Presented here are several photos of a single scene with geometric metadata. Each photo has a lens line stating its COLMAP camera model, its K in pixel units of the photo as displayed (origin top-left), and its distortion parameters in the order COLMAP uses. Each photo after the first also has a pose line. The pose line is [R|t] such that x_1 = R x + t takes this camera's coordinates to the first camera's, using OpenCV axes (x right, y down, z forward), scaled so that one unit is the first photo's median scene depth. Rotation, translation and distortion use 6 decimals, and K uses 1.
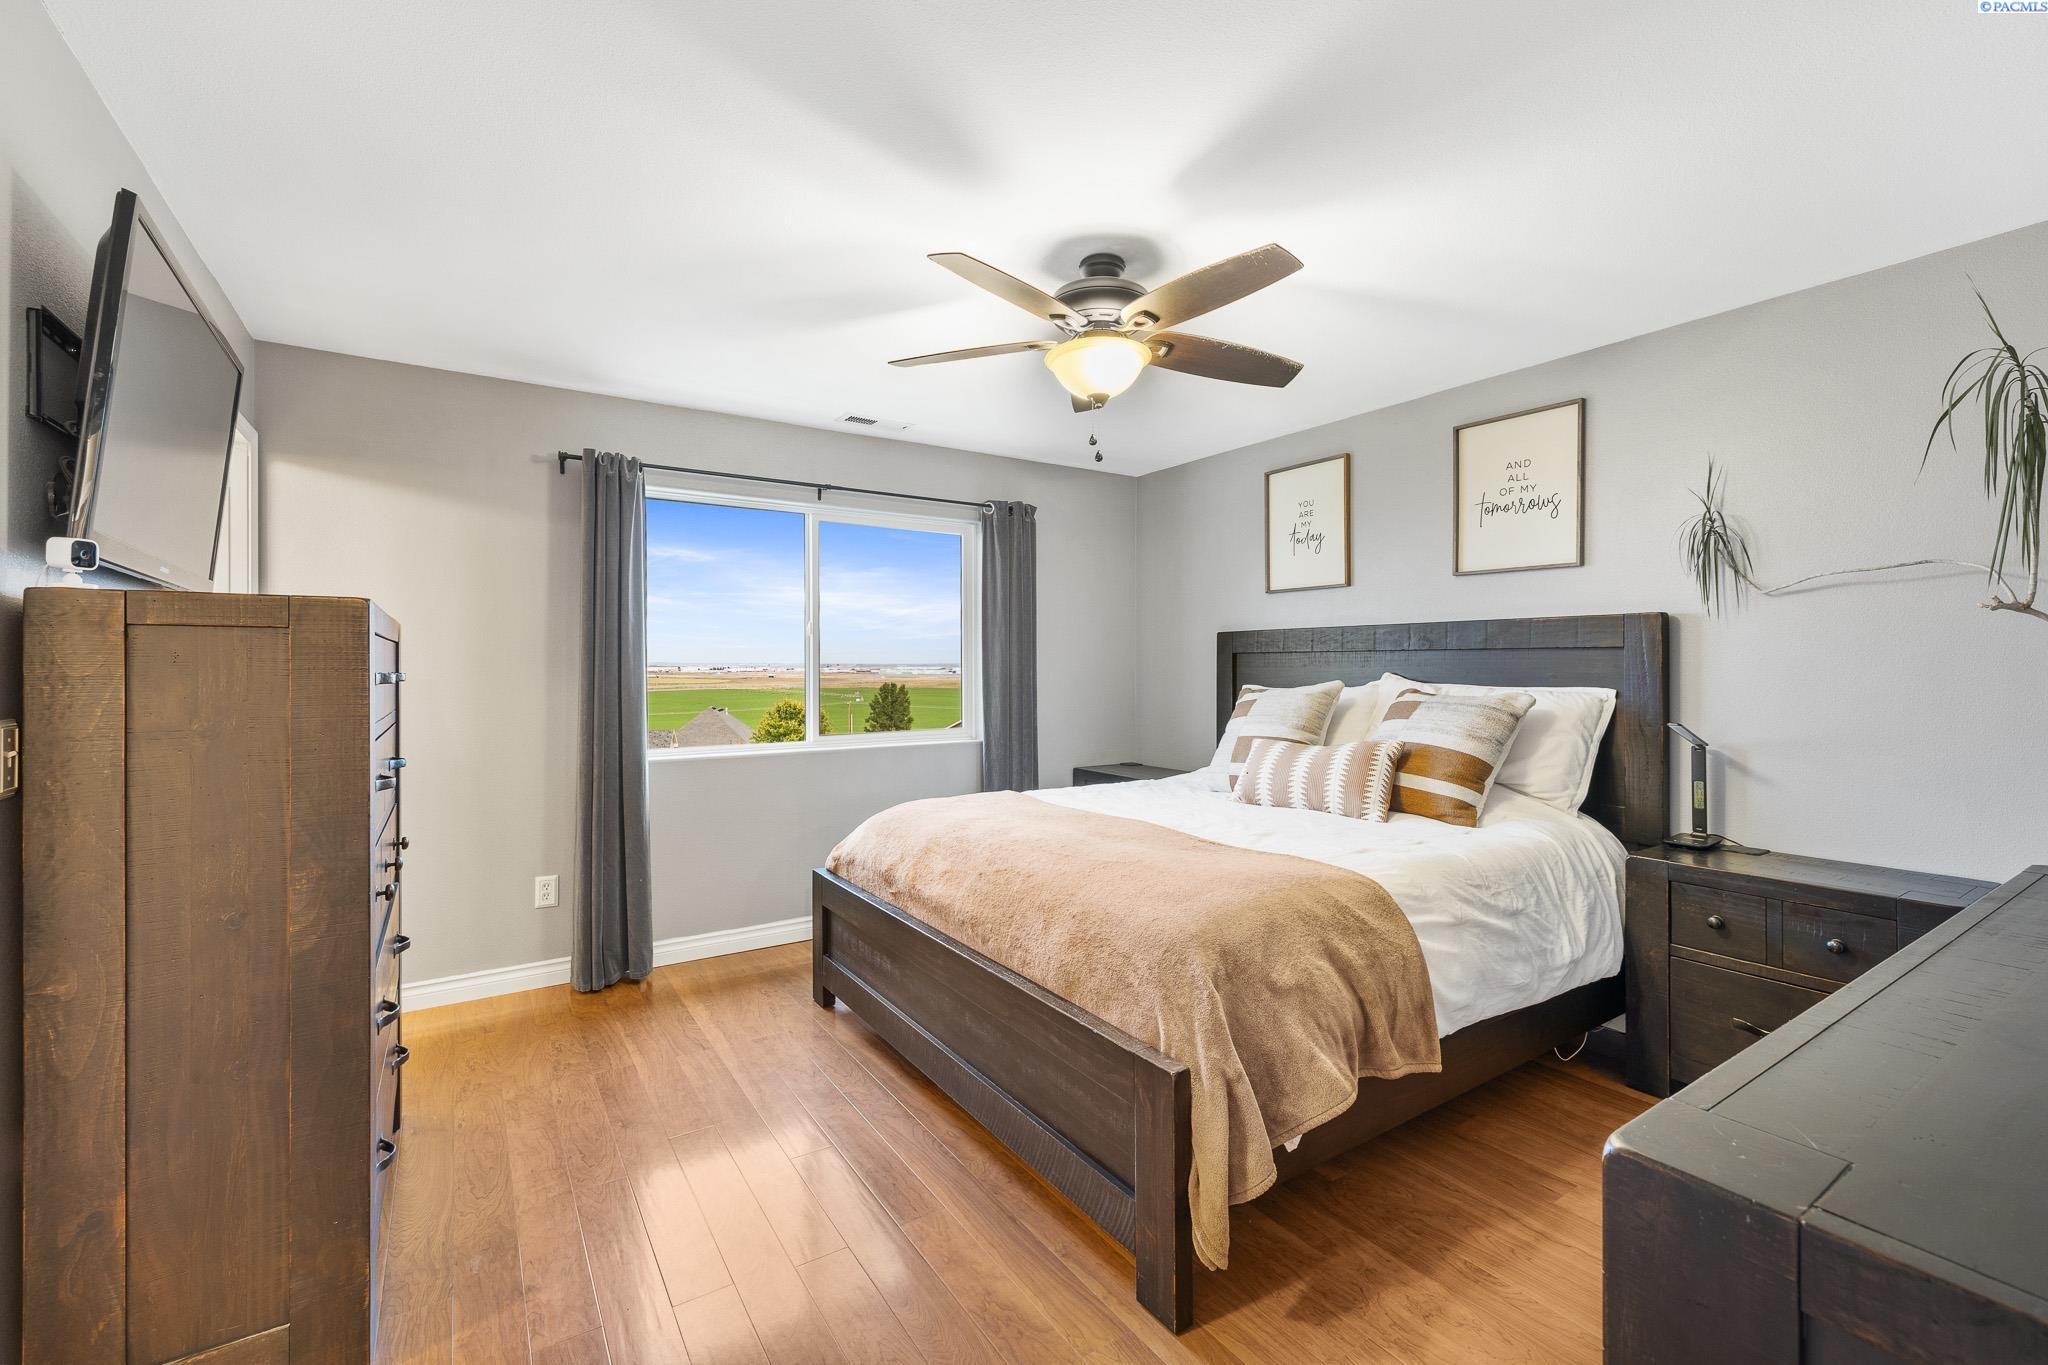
lens RADIAL K [[861.0, 0, 1019.5], [0, 861.0, 677.8], [0, 0, 1]] dist [-0.000914, 0.000305]
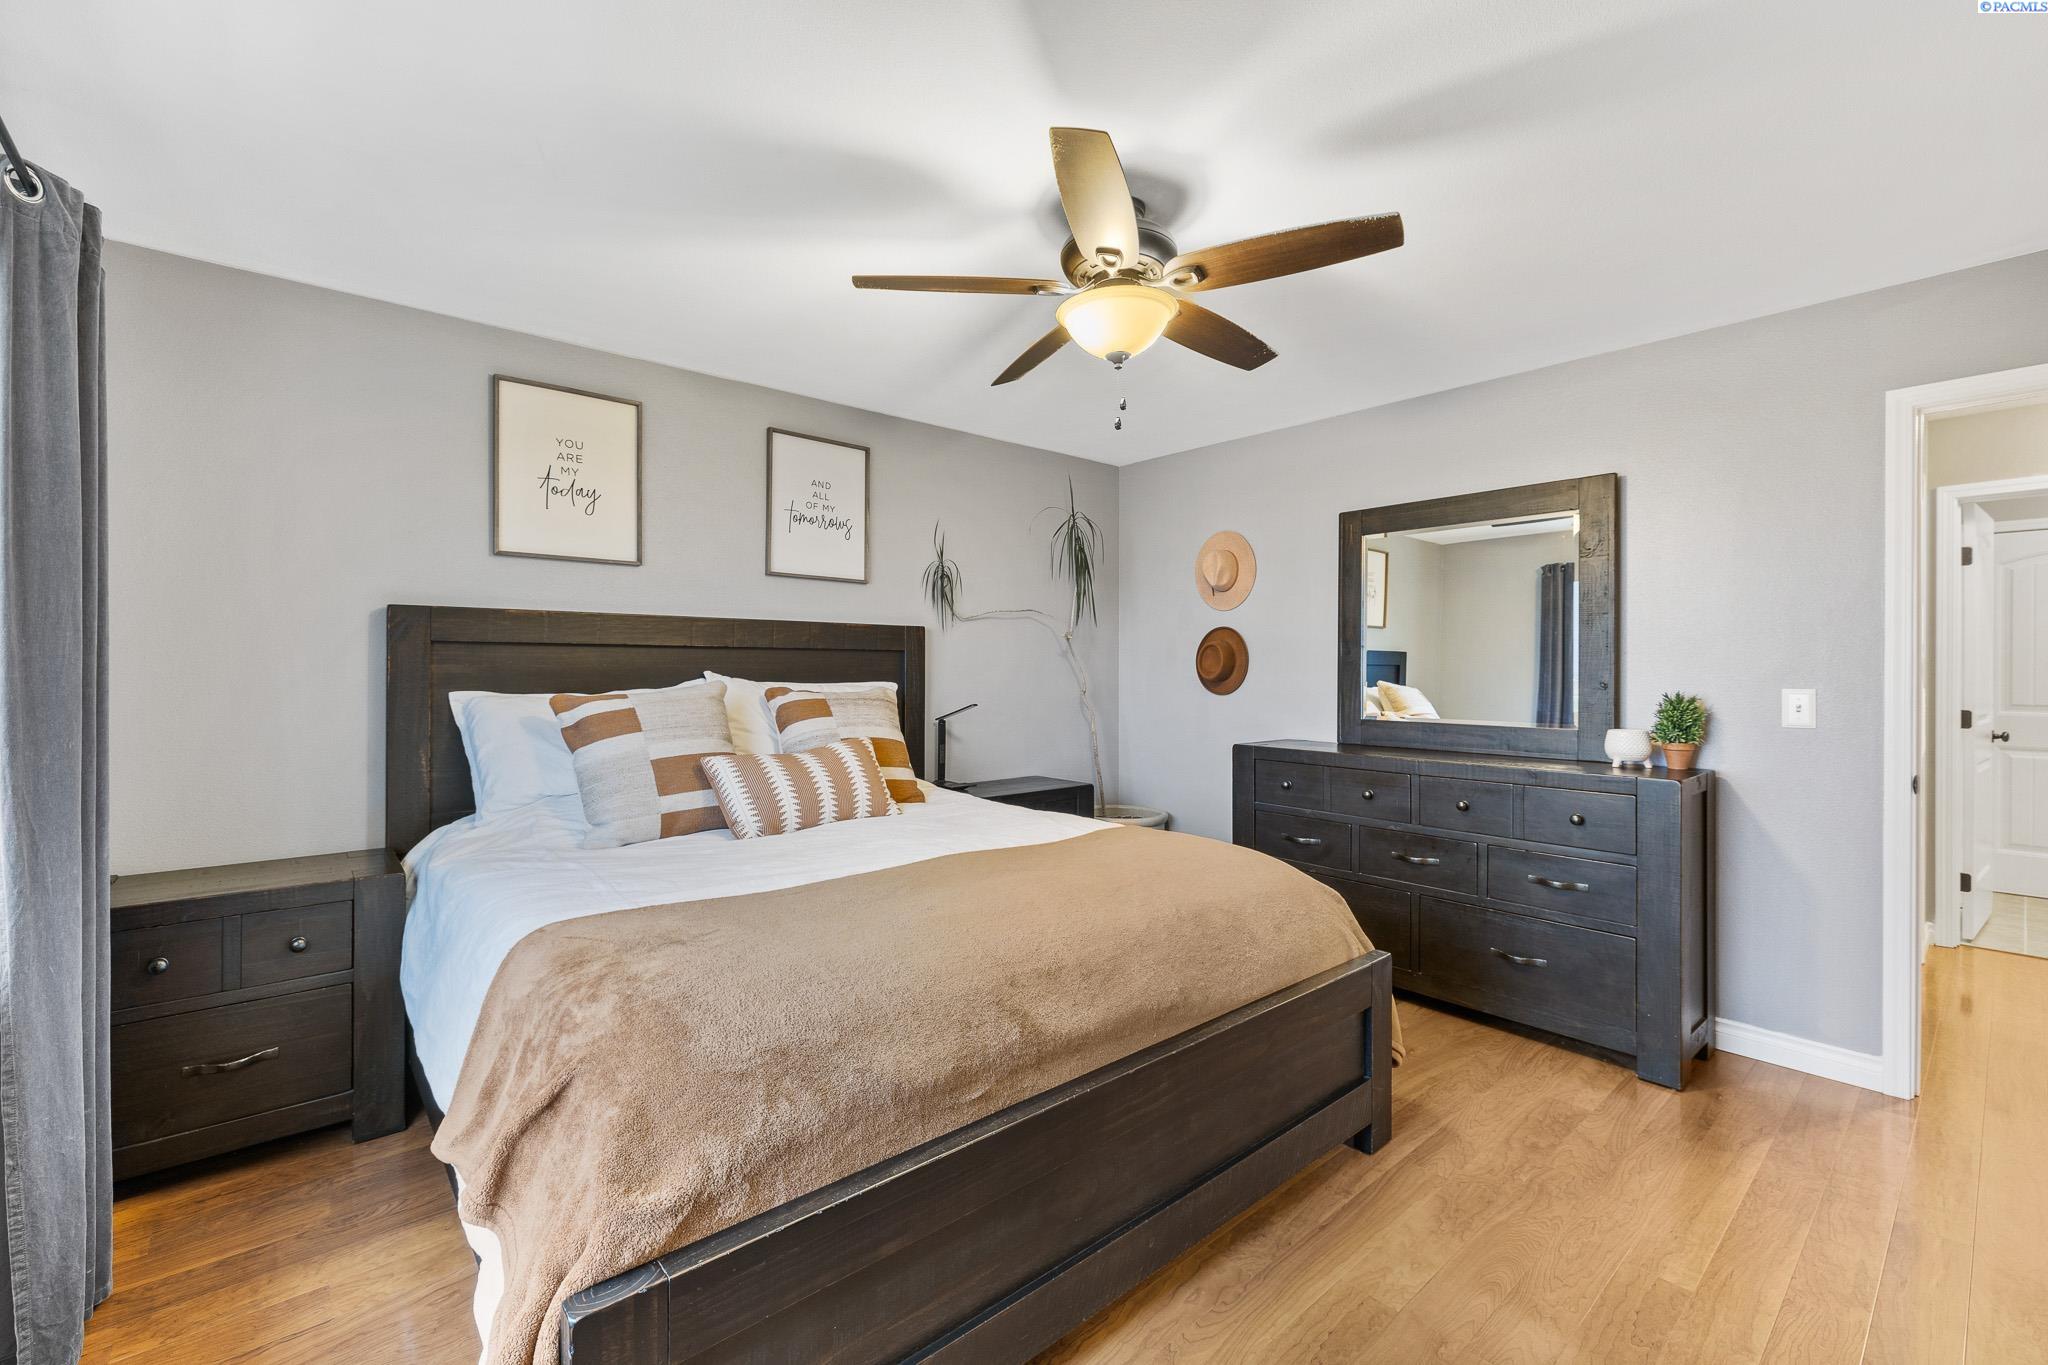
lens RADIAL K [[861.0, 0, 1020.4], [0, 861.0, 670.7], [0, 0, 1]] dist [-0.000914, 0.000305]
pose [[-0.133717, -0.001038, 0.991019, -0.566530], [0.011735, 0.999928, 0.002630, -0.005053], [-0.990950, 0.011982, -0.133695, 0.893337]]
